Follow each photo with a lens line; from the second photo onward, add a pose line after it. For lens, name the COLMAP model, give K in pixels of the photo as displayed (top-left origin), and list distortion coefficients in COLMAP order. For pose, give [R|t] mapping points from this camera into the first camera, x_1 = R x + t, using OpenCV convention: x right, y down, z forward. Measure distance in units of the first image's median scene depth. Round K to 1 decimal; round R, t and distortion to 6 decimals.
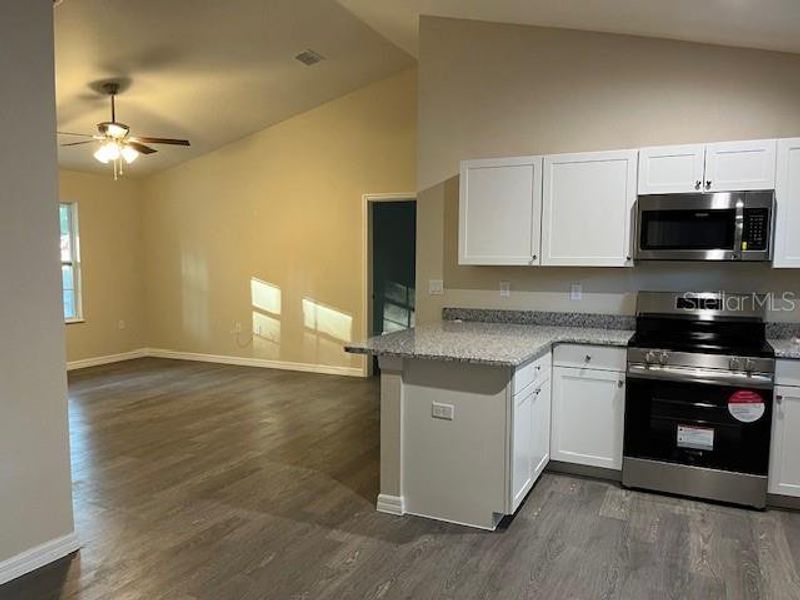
lens RADIAL K [[603.5, 0, 401.7], [0, 603.5, 303.8], [0, 0, 1]] dist [0.061415, -0.090779]
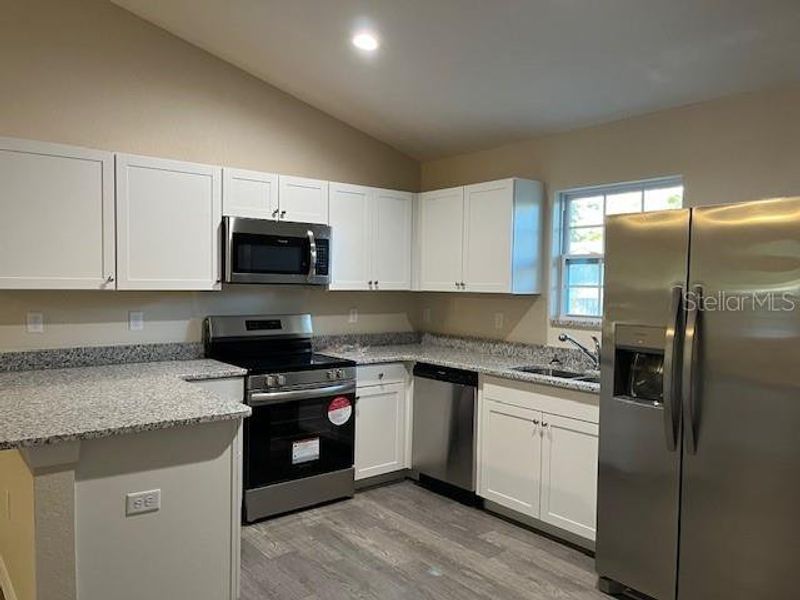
lens RADIAL K [[603.5, 0, 401.7], [0, 603.5, 303.8], [0, 0, 1]] dist [0.061415, -0.090779]
pose [[0.430949, -0.035033, 0.901696, -0.352852], [0.058421, 0.998233, 0.010863, -0.034094], [-0.900483, 0.047997, 0.432235, 0.338970]]
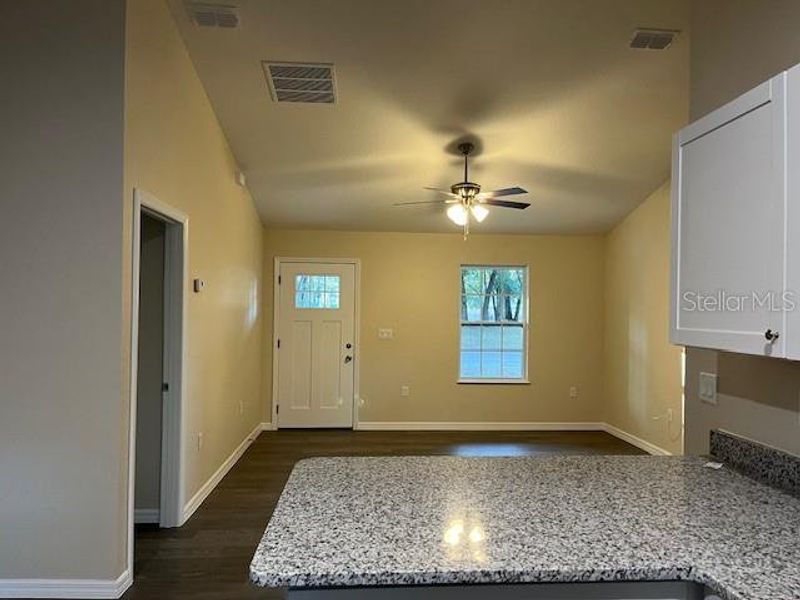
lens RADIAL K [[607.6, 0, 408.3], [0, 607.6, 303.1], [0, 0, 1]] dist [0.041837, -0.007507]
pose [[0.489809, -0.007806, -0.871795, 0.475239], [-0.079977, 0.995341, -0.053847, -0.062201], [0.868154, 0.096098, 0.486903, 0.651749]]
